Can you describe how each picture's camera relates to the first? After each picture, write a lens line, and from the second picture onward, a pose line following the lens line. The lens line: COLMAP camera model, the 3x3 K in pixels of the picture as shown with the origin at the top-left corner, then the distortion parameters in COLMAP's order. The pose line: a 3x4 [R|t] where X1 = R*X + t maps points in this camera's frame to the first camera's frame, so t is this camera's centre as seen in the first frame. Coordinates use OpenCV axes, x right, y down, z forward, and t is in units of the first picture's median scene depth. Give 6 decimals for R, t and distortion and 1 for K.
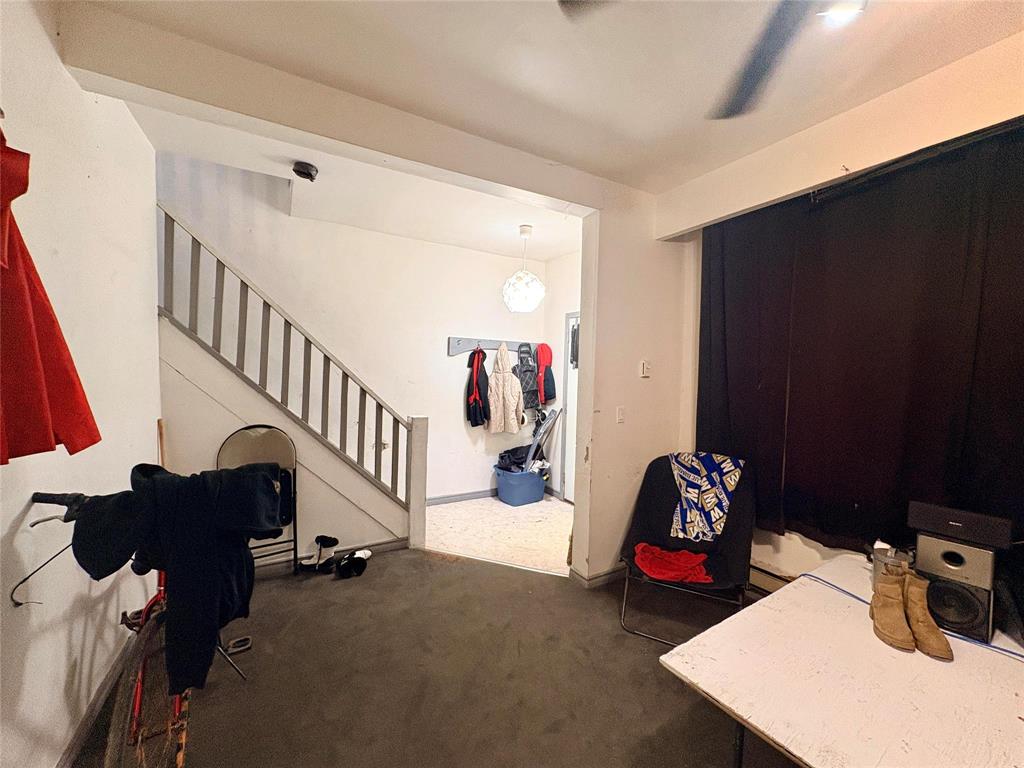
lens RADIAL K [[406.4, 0, 513.3], [0, 406.4, 383.0], [0, 0, 1]] dist [-0.000043, 0.000492]
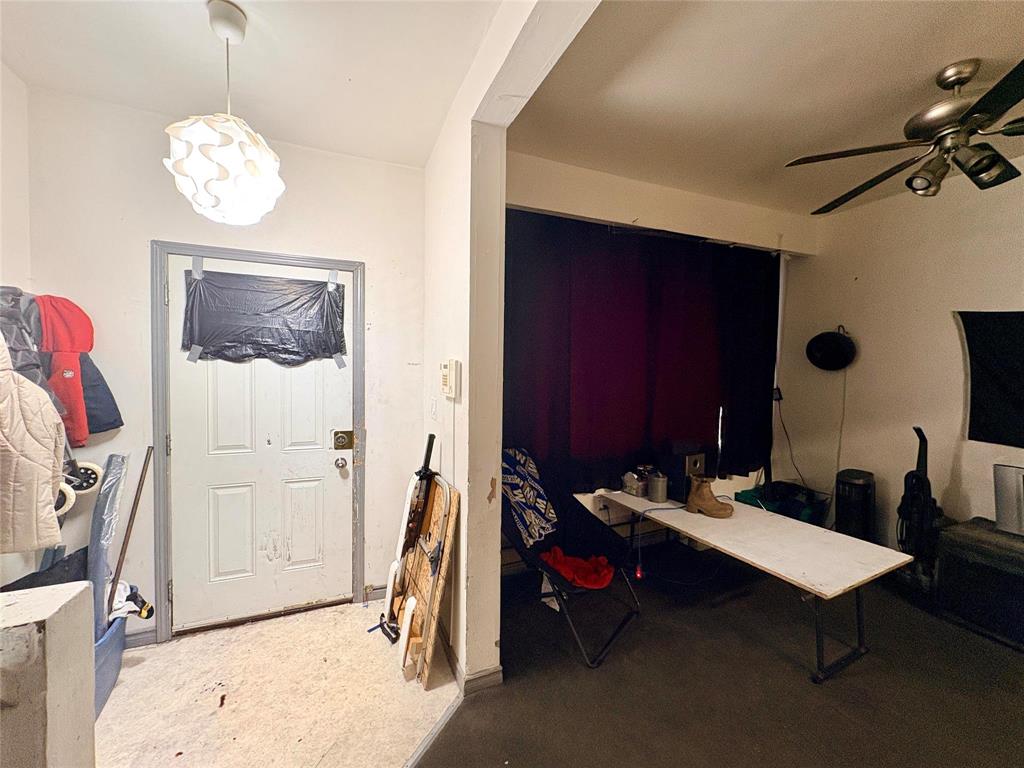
lens RADIAL K [[406.4, 0, 513.3], [0, 406.4, 383.0], [0, 0, 1]] dist [-0.000043, 0.000492]
pose [[0.115091, -0.054014, 0.991885, -0.476866], [0.032288, 0.998196, 0.050611, -0.032826], [-0.992830, 0.026201, 0.116627, 0.903381]]
